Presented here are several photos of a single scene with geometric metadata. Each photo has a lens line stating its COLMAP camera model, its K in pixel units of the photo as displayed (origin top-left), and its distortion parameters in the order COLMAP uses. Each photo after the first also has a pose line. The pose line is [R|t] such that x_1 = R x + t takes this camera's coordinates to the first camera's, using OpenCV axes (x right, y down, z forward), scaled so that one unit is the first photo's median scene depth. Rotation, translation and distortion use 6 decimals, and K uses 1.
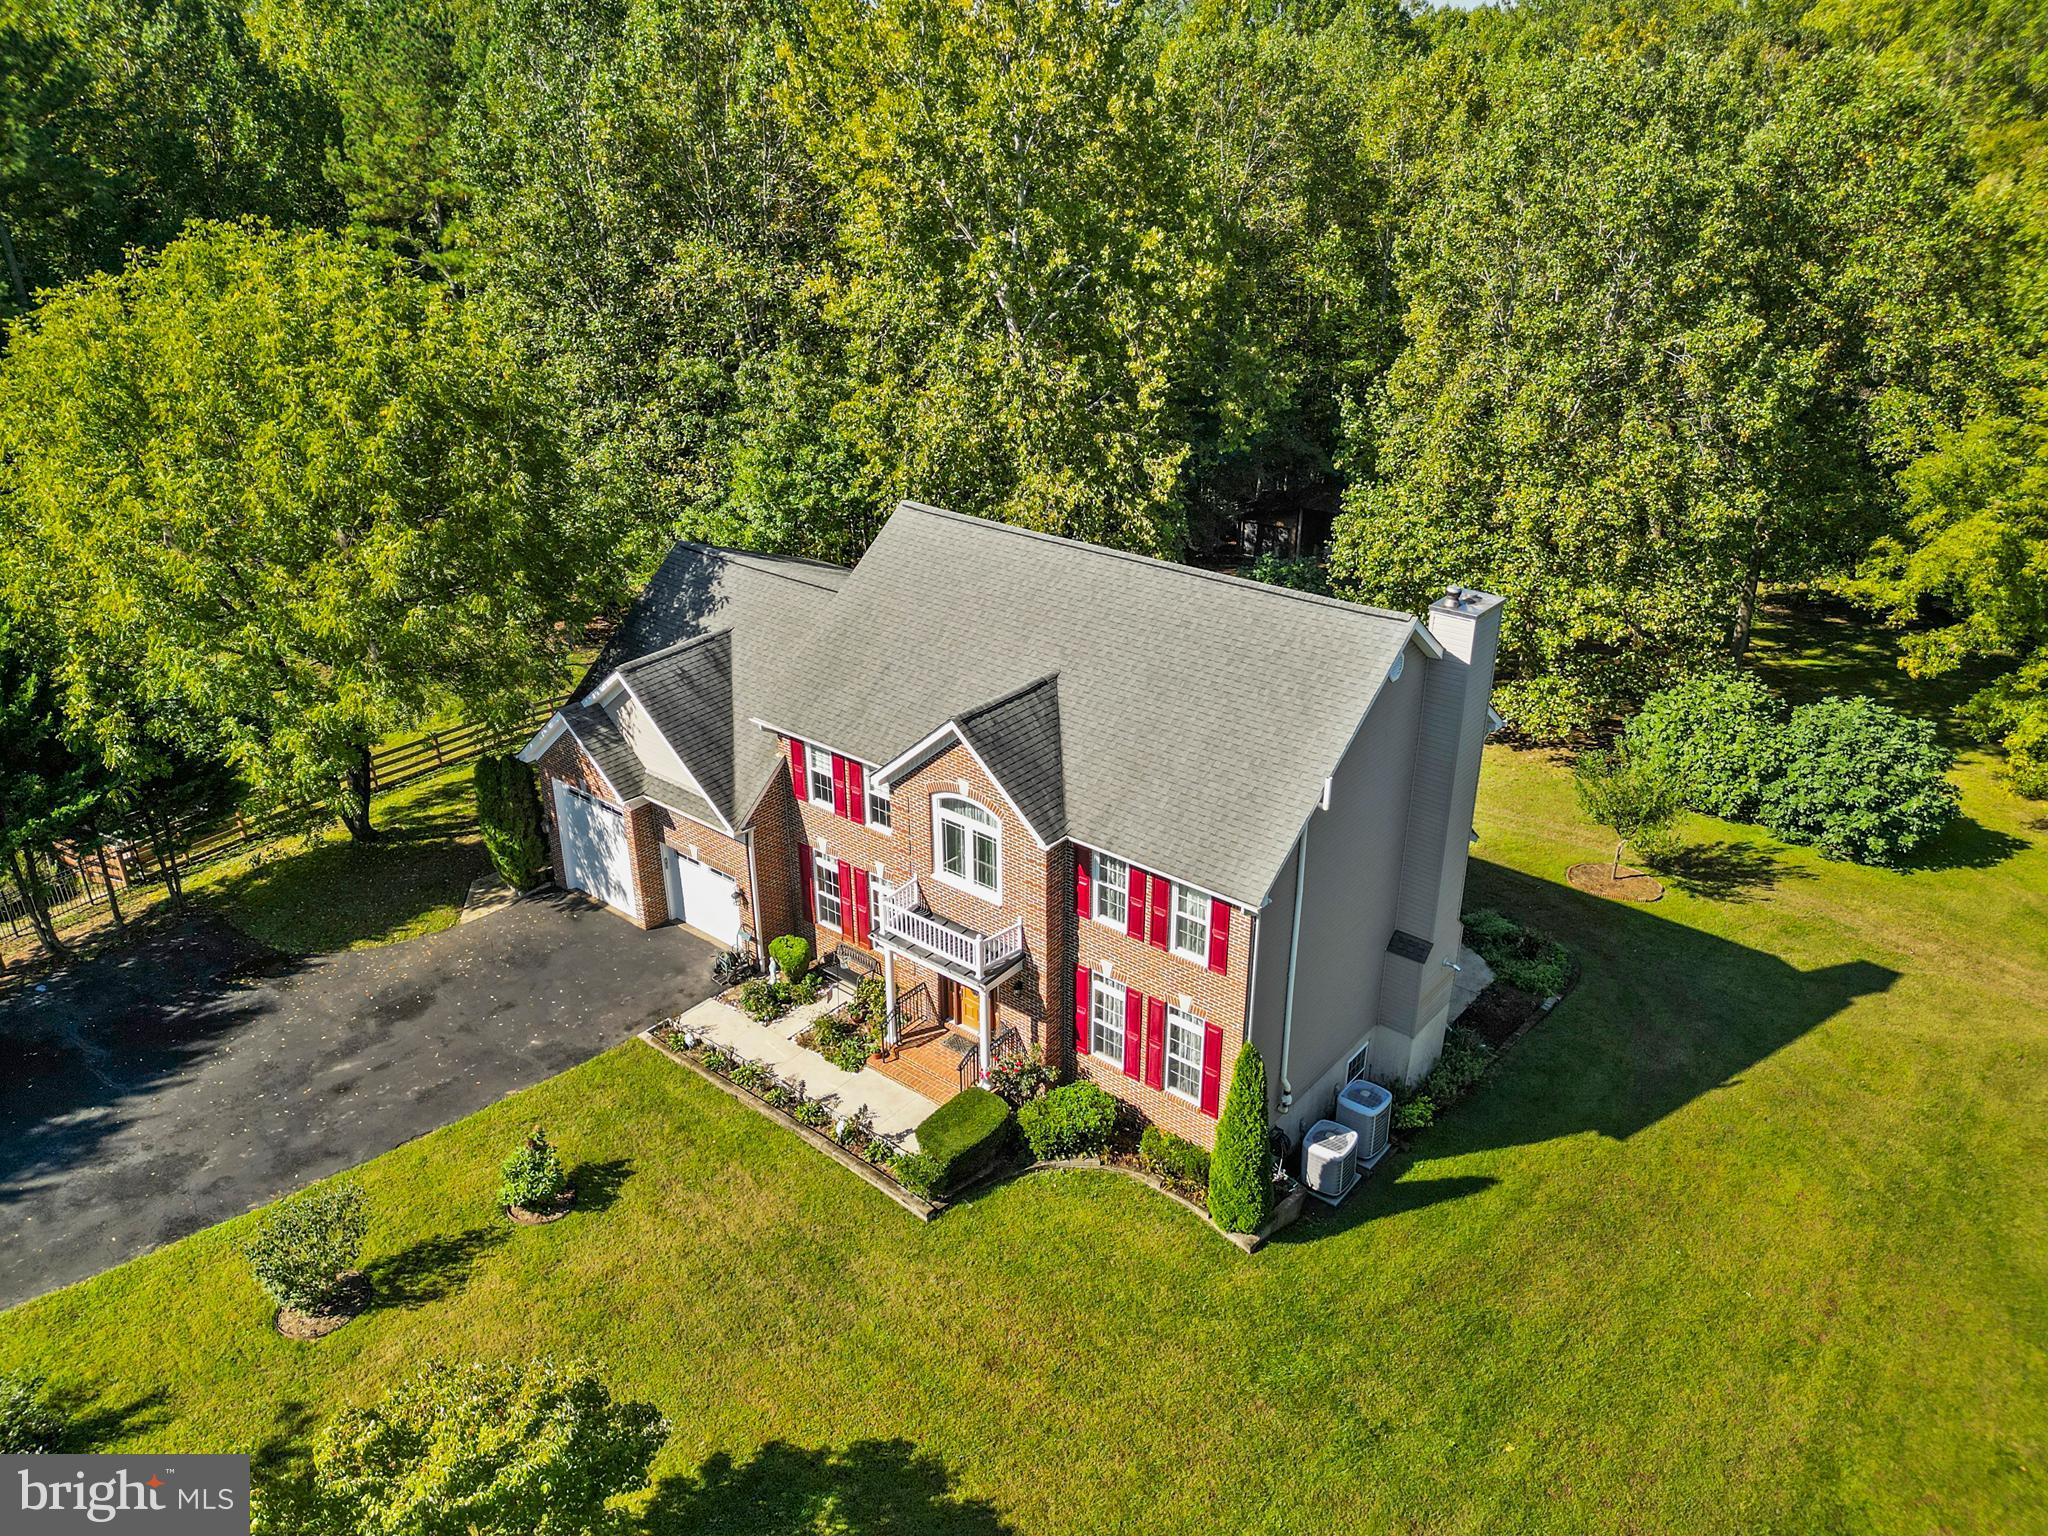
lens RADIAL K [[1561.2, 0, 903.3], [0, 1561.2, 679.5], [0, 0, 1]] dist [0.052161, -0.050629]
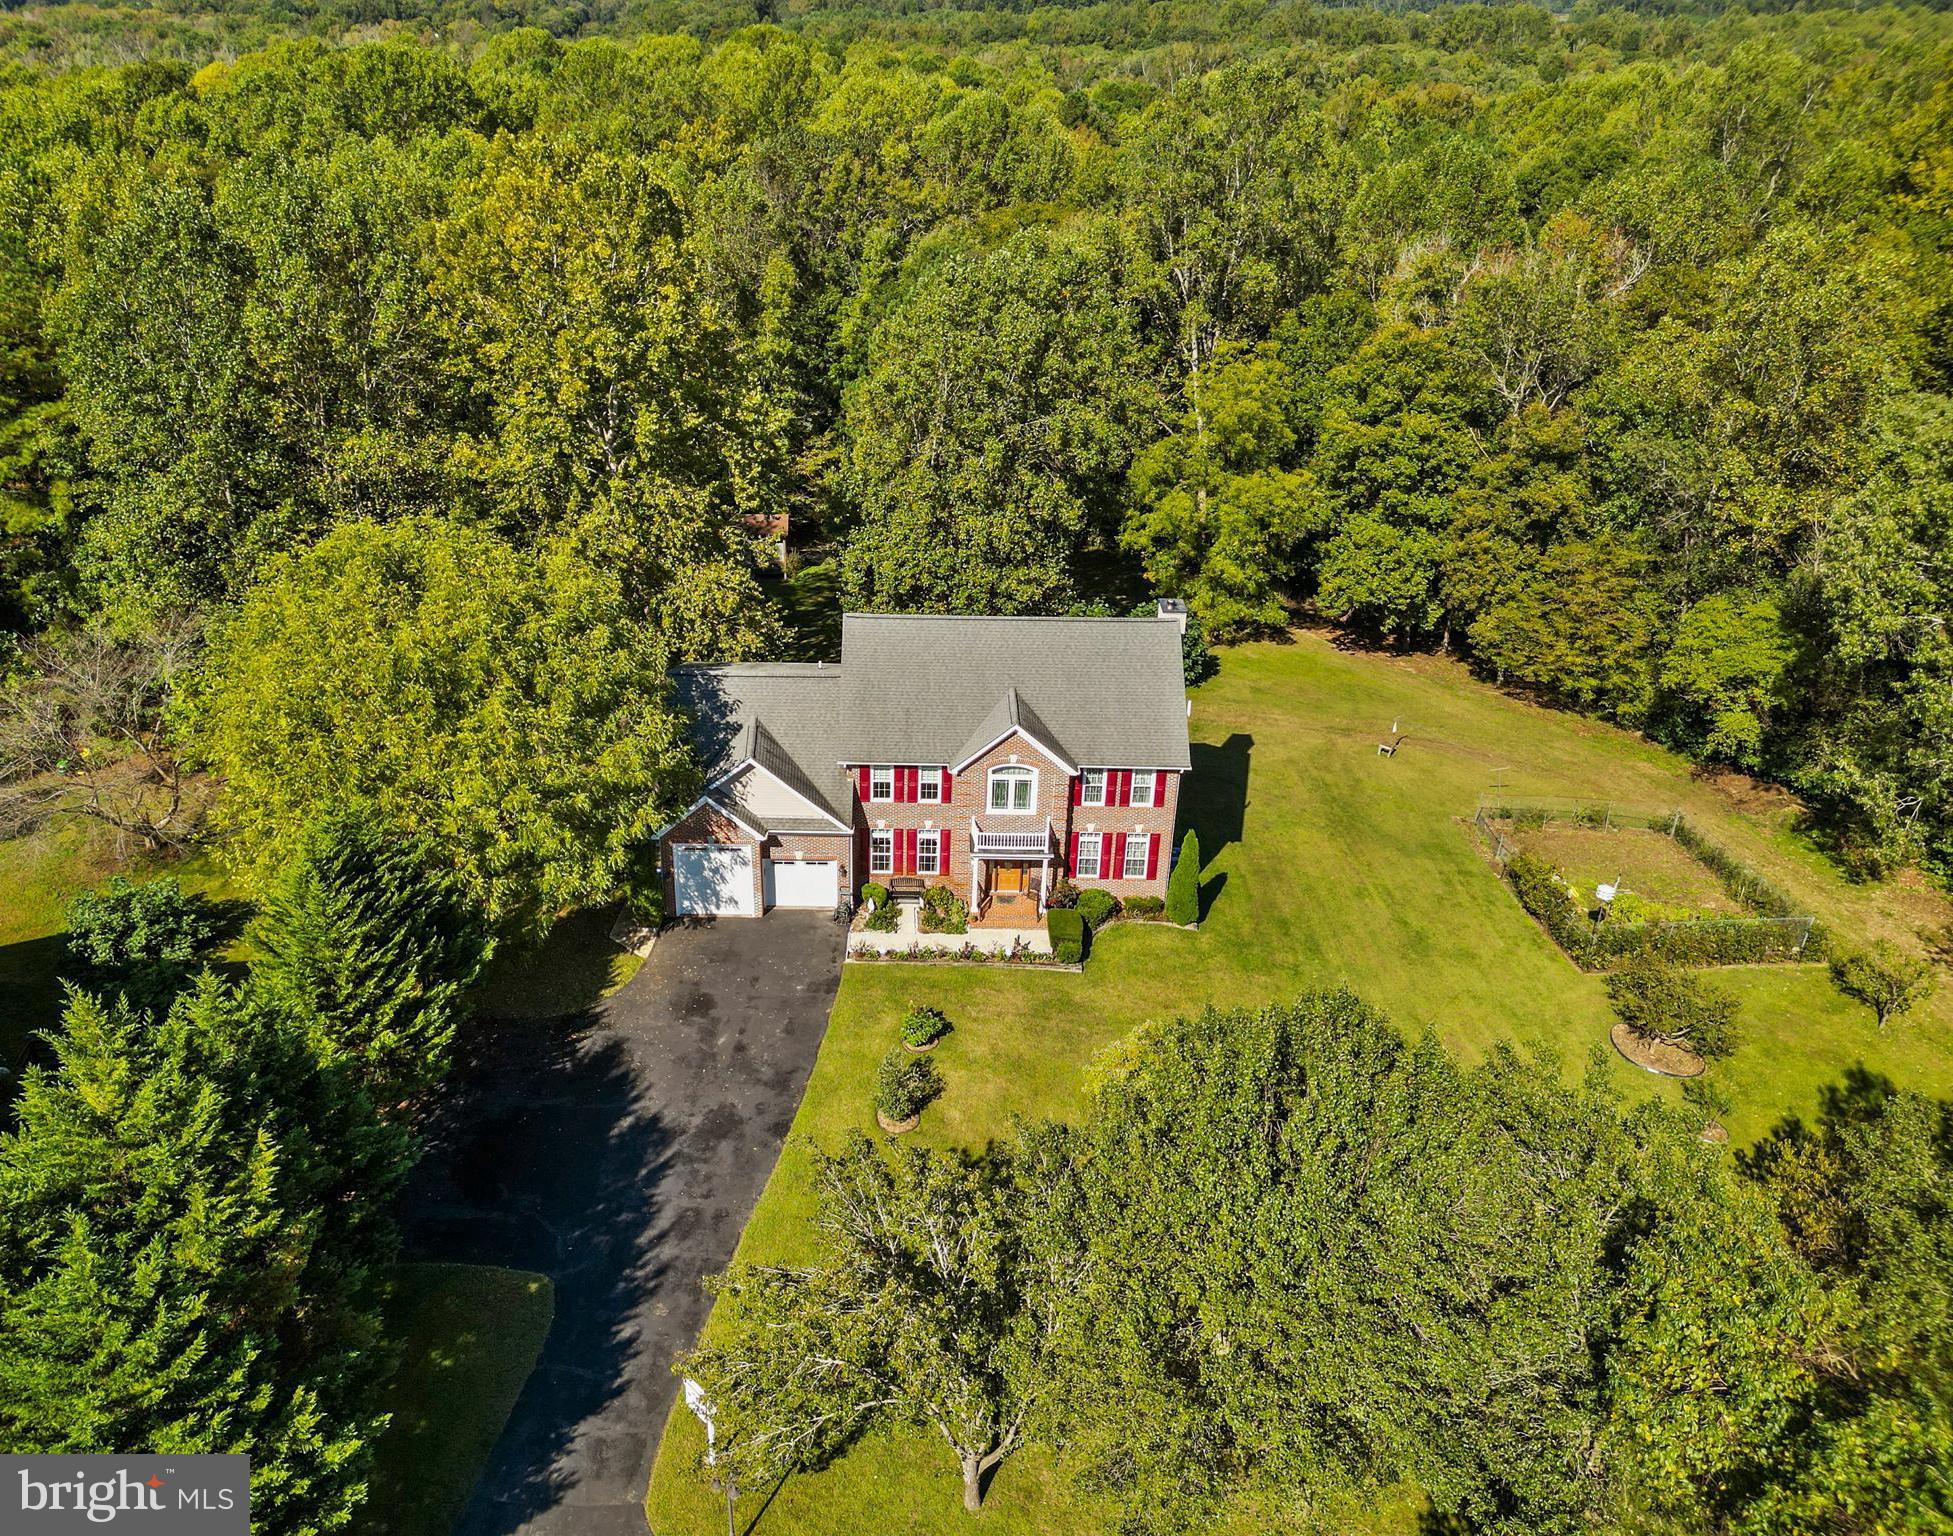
lens RADIAL K [[1488.7, 0, 871.9], [0, 1488.7, 759.4], [0, 0, 1]] dist [0.074291, -0.078804]
pose [[0.779604, -0.274911, 0.562709, -0.803129], [0.235487, 0.961246, 0.143361, -0.164026], [-0.580313, 0.020746, 0.814129, -0.249344]]
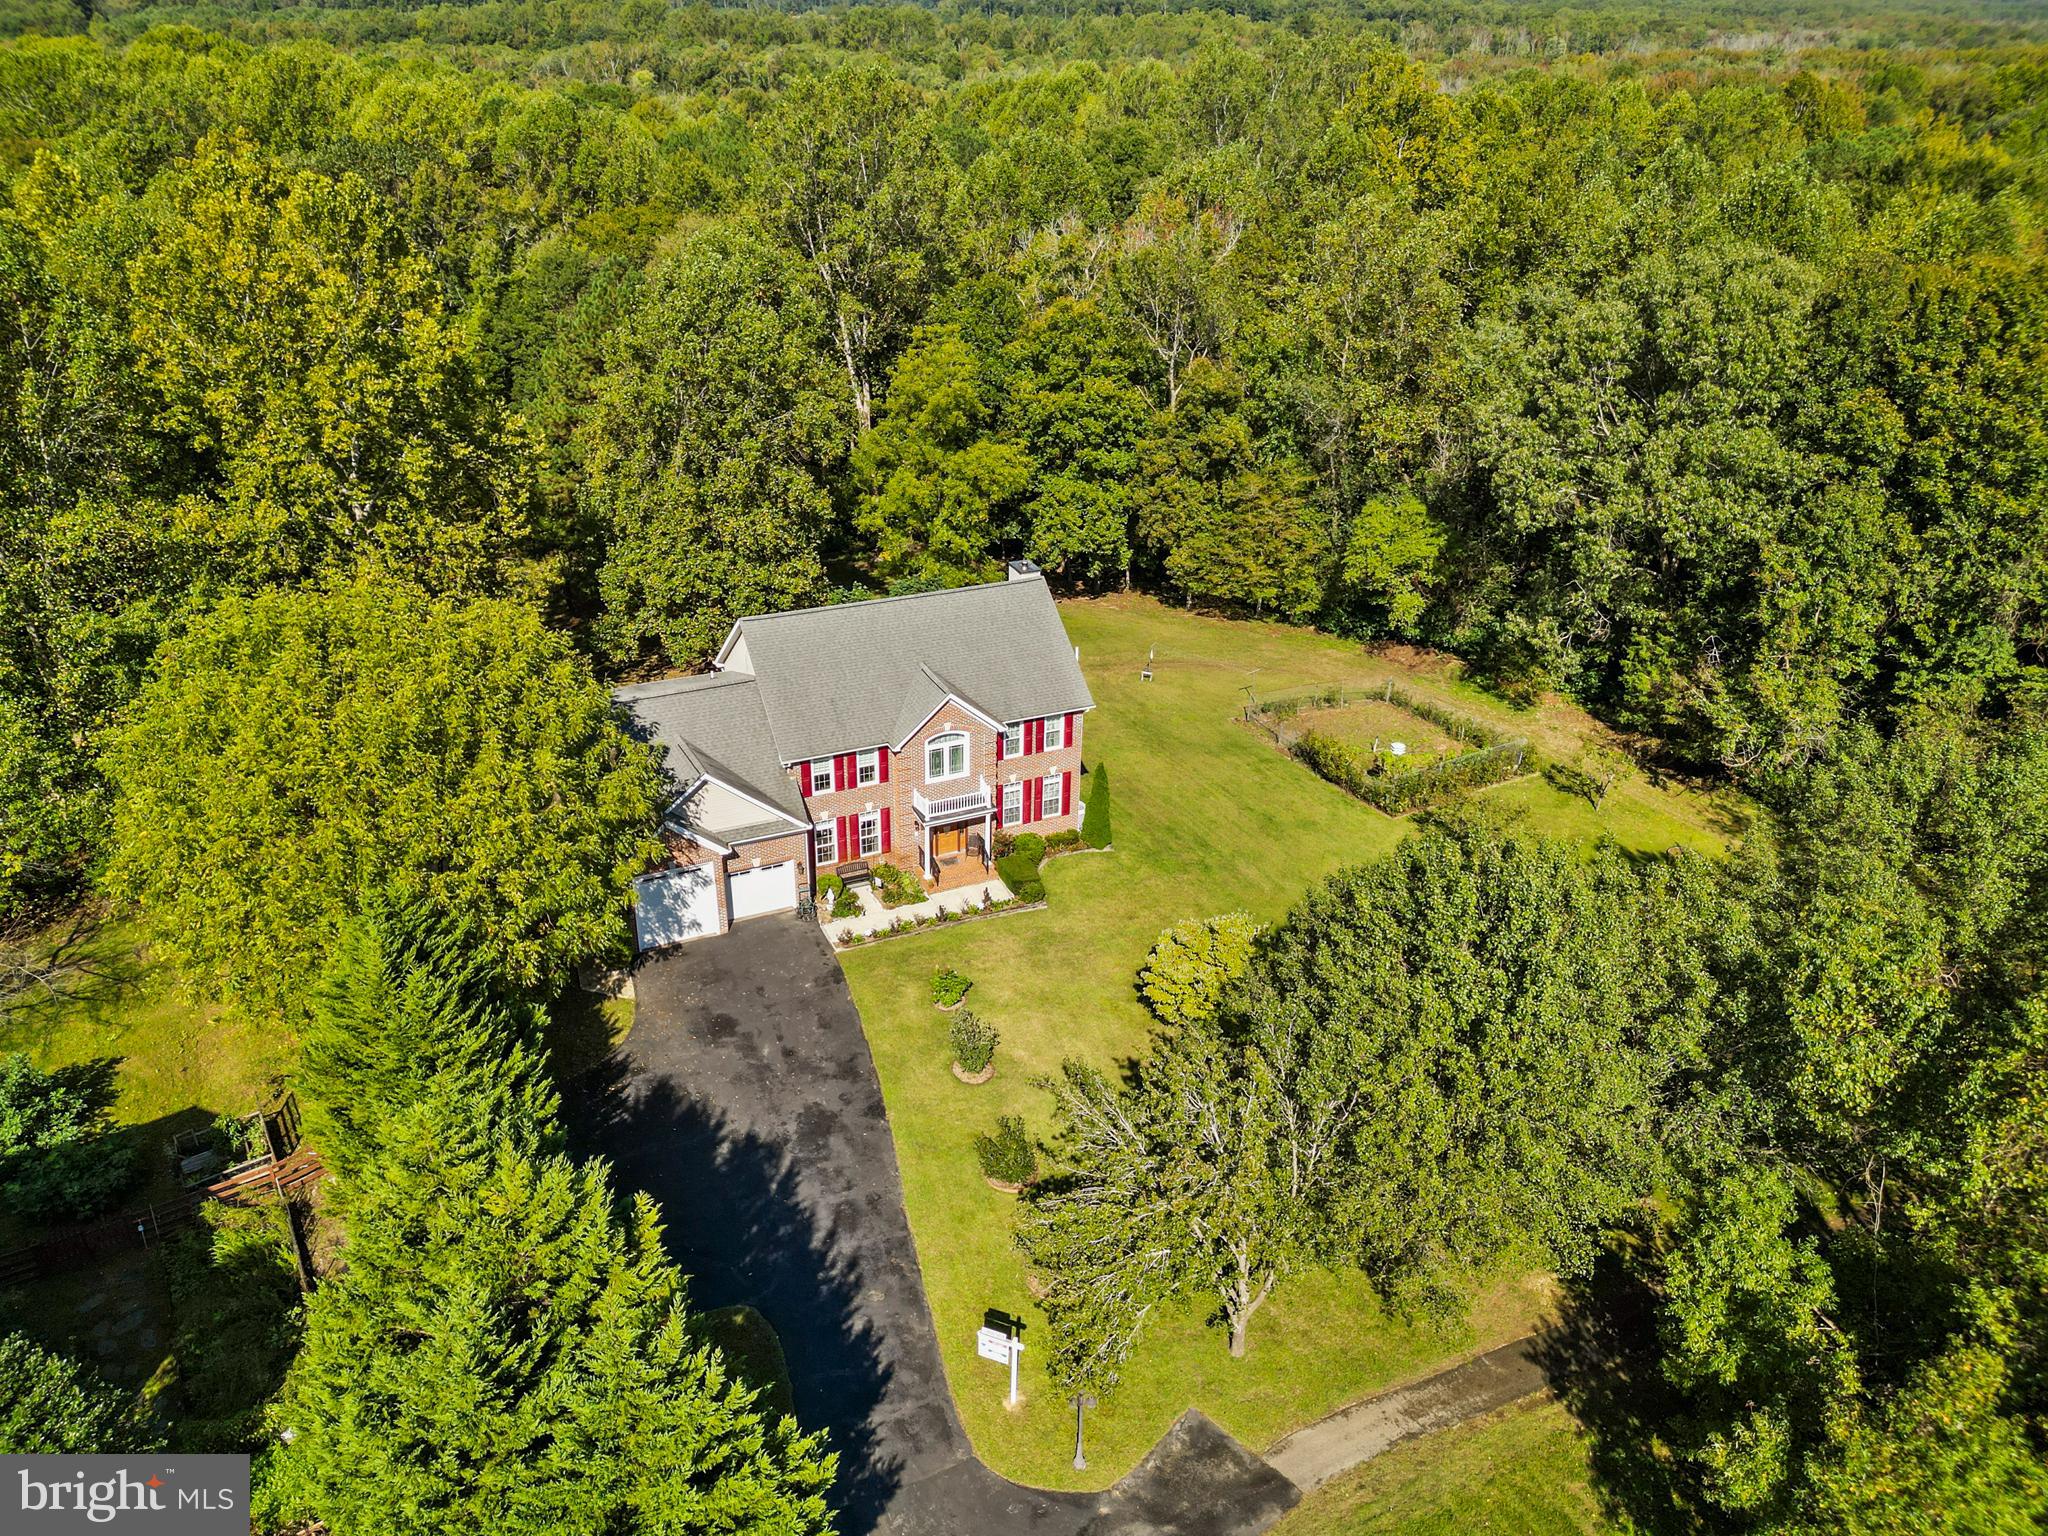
lens RADIAL K [[1485.9, 0, 992.6], [0, 1485.9, 778.2], [0, 0, 1]] dist [0.062655, -0.035936]
pose [[0.442675, -0.406343, 0.799327, -1.072377], [0.343889, 0.900199, 0.267173, -0.258348], [-0.828118, 0.156609, 0.538233, -0.026196]]
